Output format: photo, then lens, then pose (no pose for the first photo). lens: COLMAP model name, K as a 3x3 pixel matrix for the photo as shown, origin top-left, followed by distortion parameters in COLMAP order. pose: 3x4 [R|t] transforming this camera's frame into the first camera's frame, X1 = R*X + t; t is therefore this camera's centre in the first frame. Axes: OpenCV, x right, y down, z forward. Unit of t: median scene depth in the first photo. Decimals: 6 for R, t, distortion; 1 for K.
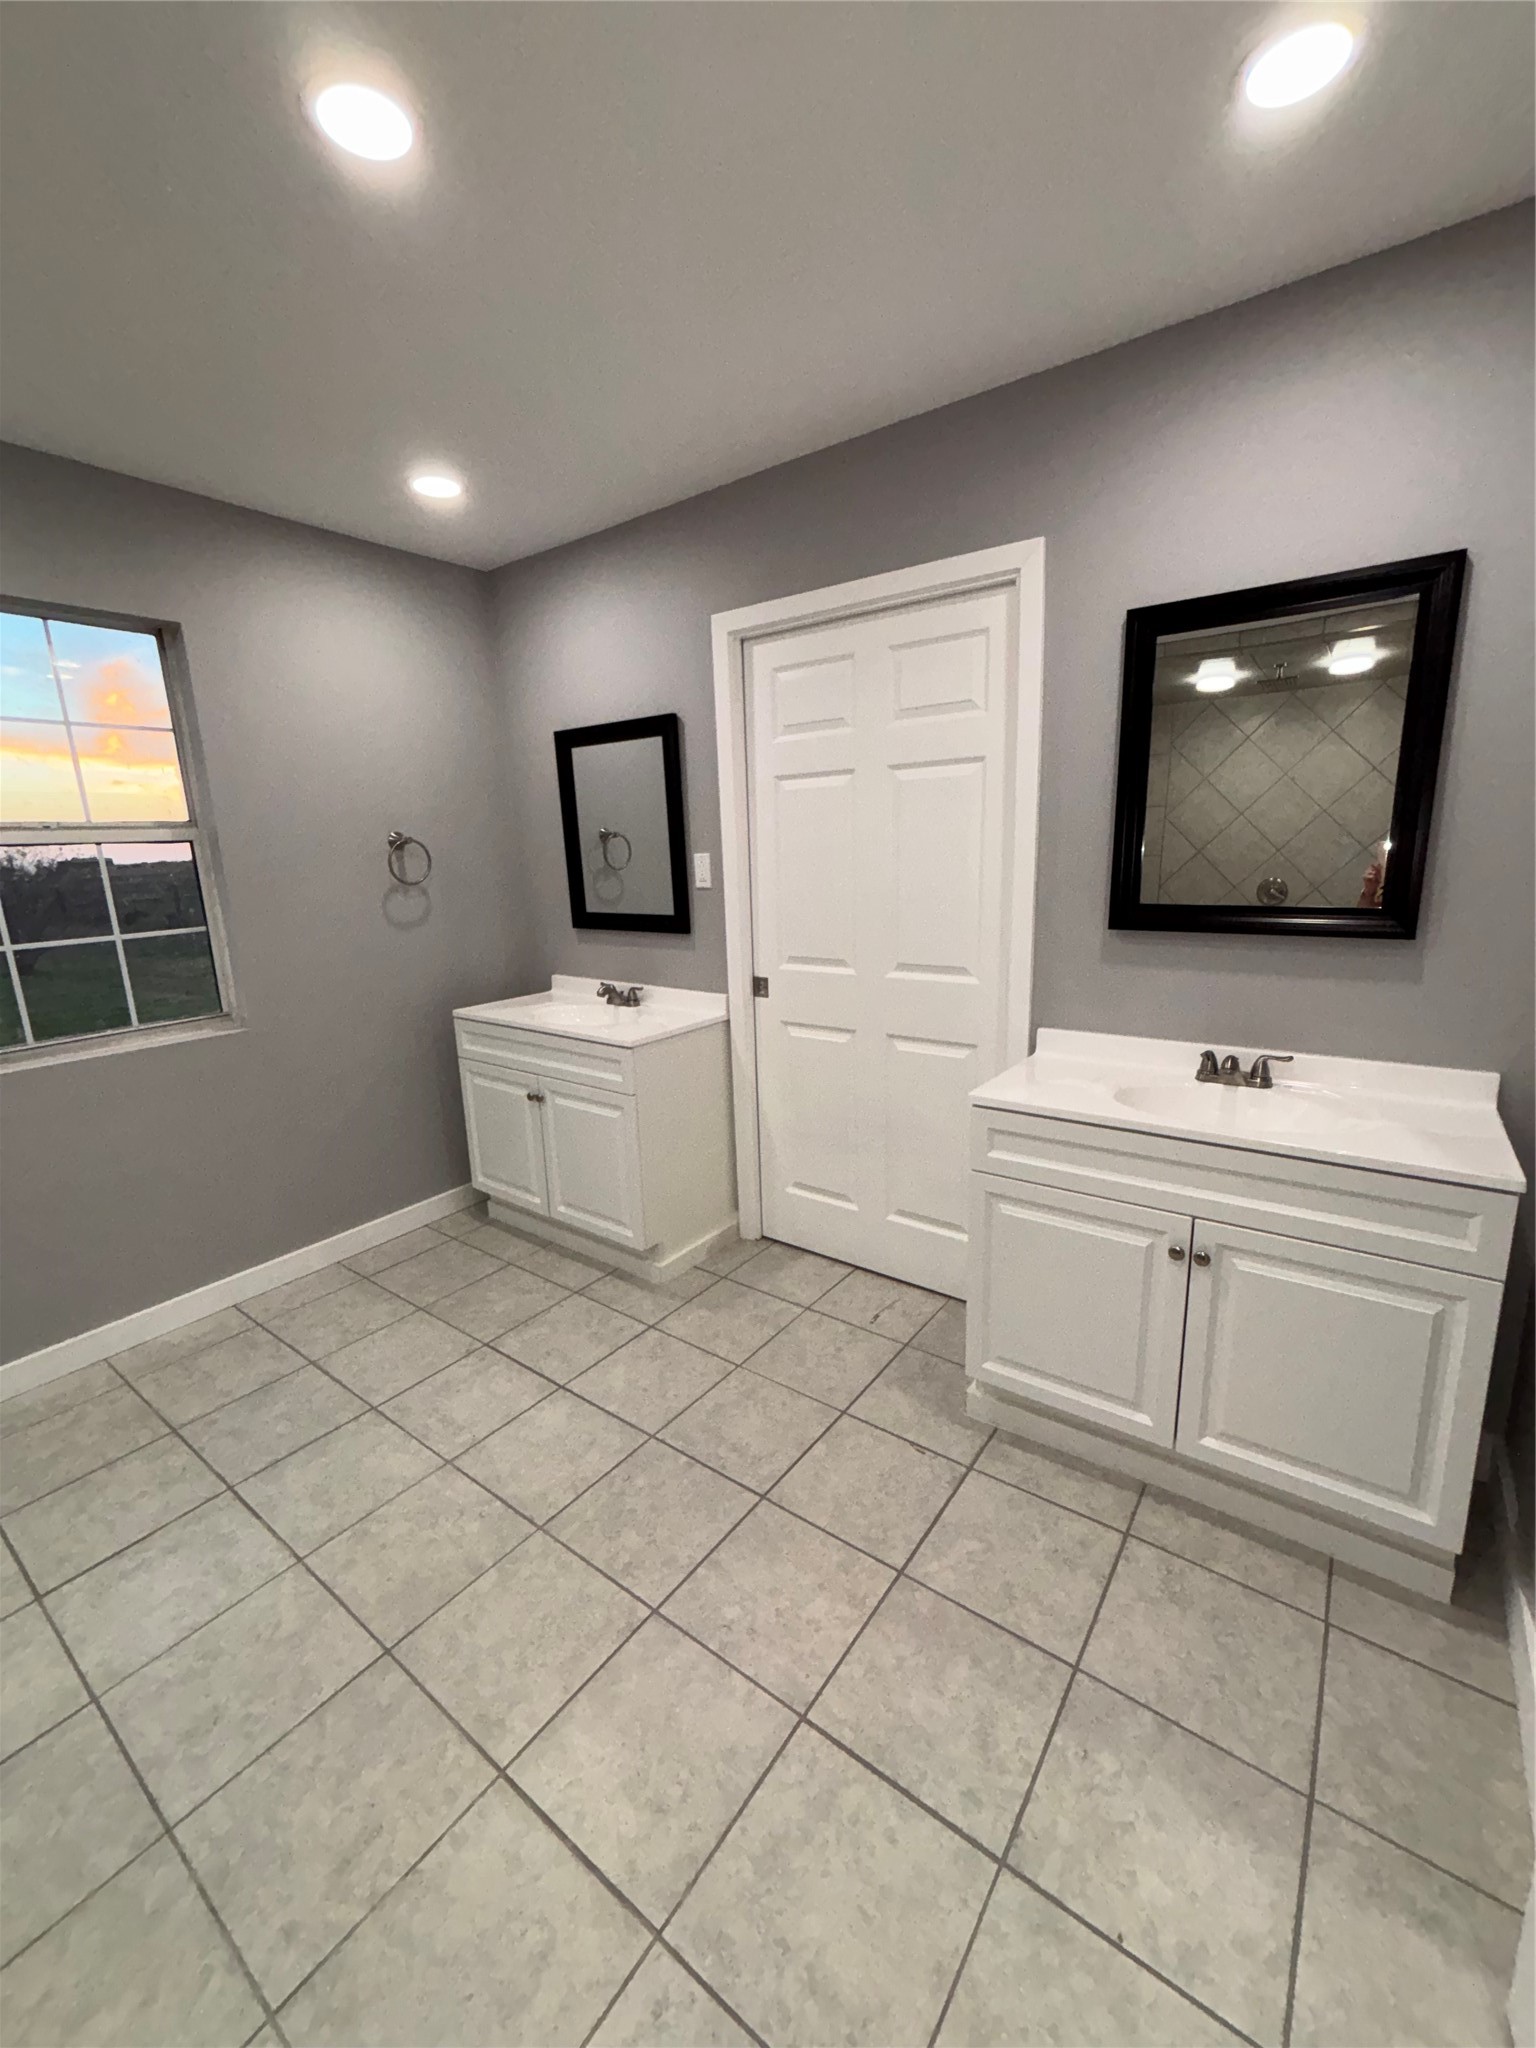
lens RADIAL K [[824.6, 0, 769.3], [0, 824.6, 1014.8], [0, 0, 1]] dist [-0.003279, 0.000571]
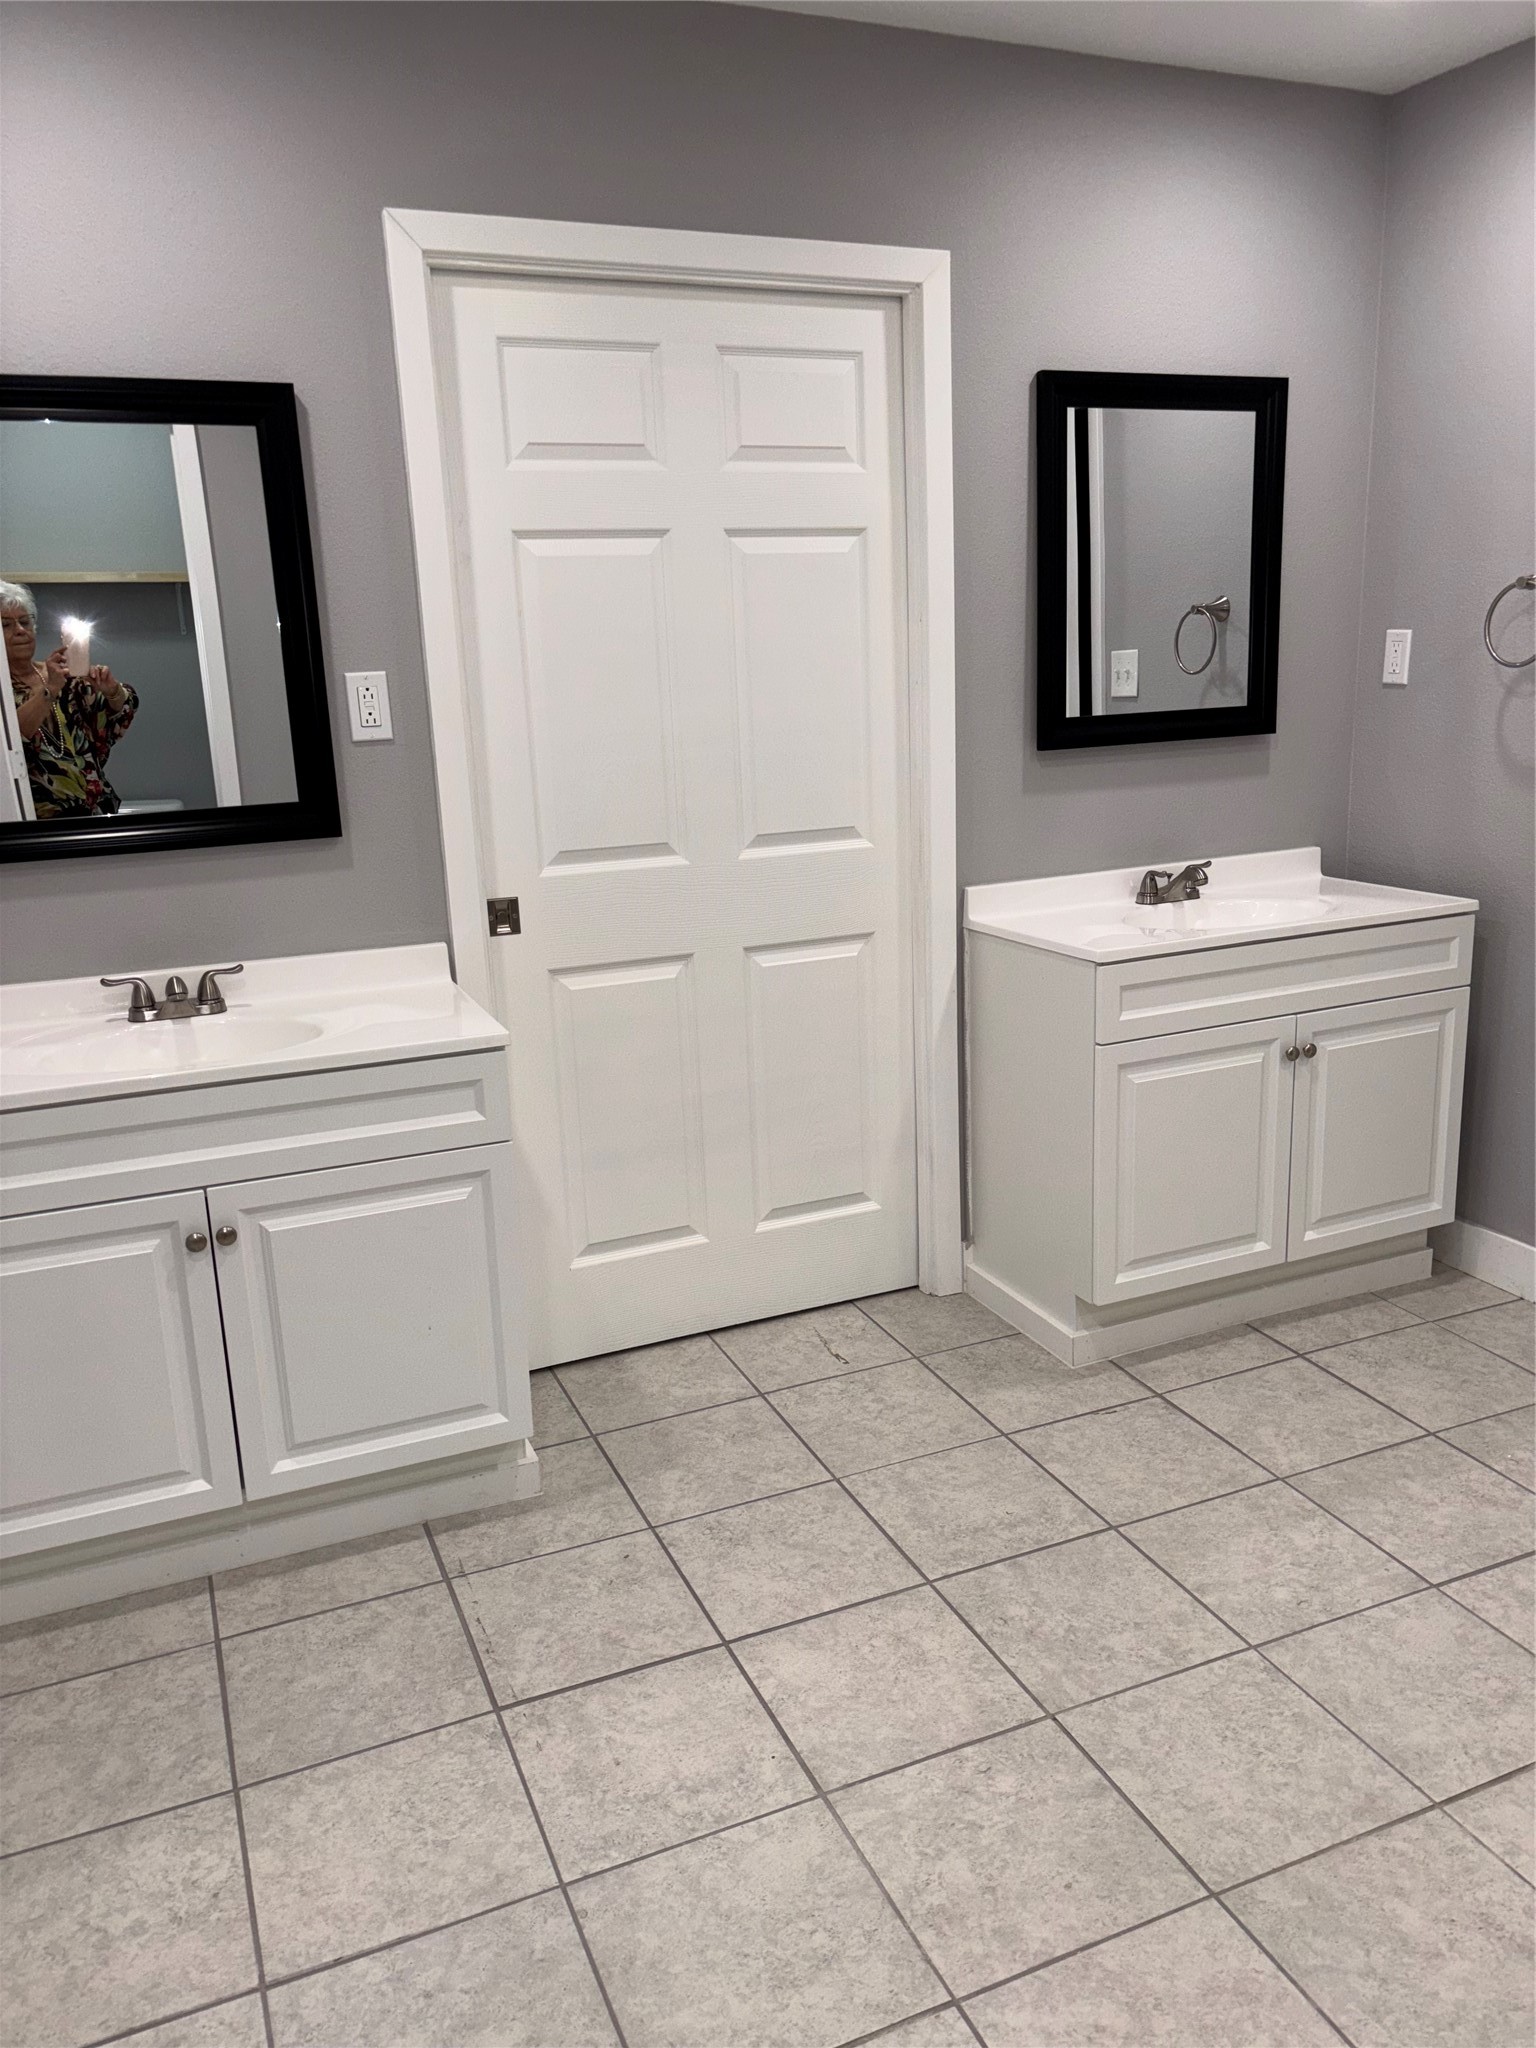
lens RADIAL K [[1549.5, 0, 769.7], [0, 1549.5, 1034.1], [0, 0, 1]] dist [0.032499, -0.031164]
pose [[0.504440, -0.200312, 0.839890, -1.044380], [0.194207, 0.974116, 0.115683, -0.055516], [-0.841323, 0.104757, 0.530285, 0.397950]]
